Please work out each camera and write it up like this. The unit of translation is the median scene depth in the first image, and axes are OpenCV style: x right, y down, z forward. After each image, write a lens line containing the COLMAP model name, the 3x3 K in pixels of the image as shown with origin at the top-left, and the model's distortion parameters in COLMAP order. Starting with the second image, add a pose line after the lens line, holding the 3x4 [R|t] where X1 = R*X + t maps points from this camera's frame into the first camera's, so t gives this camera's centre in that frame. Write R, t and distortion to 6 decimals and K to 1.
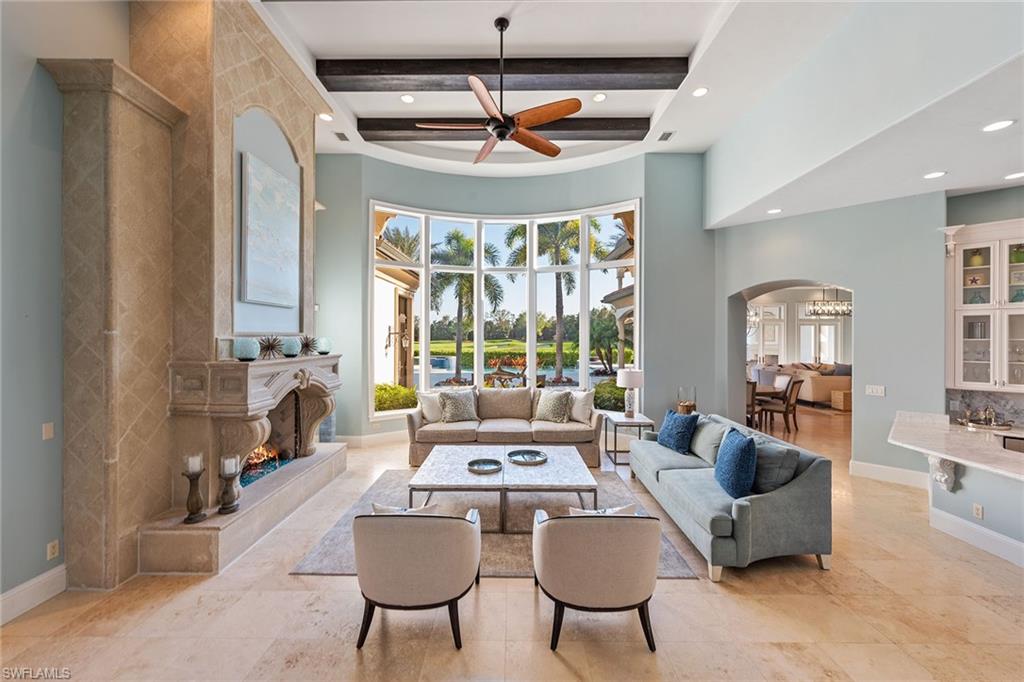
lens RADIAL K [[415.6, 0, 510.6], [0, 415.6, 339.3], [0, 0, 1]] dist [-0.000813, -0.000060]
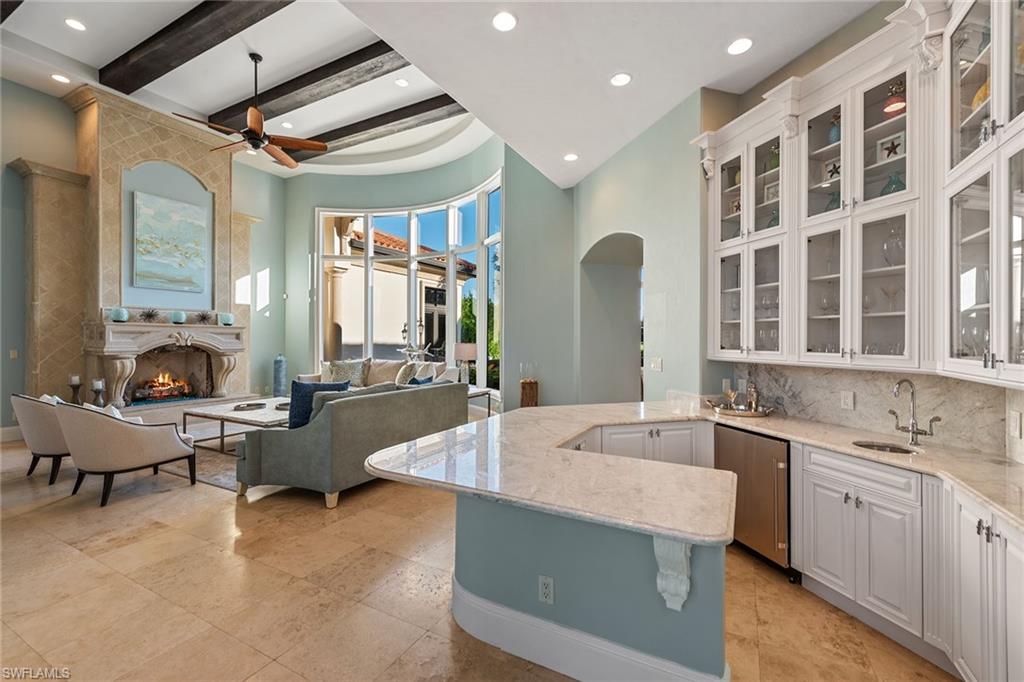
lens RADIAL K [[437.2, 0, 512.0], [0, 437.2, 341.0], [0, 0, 1]] dist [0.000042, -0.000032]
pose [[0.884270, 0.003001, -0.466967, 1.443605], [-0.004491, 0.999988, -0.002078, 0.116492], [0.466955, 0.003934, 0.884272, 0.210822]]
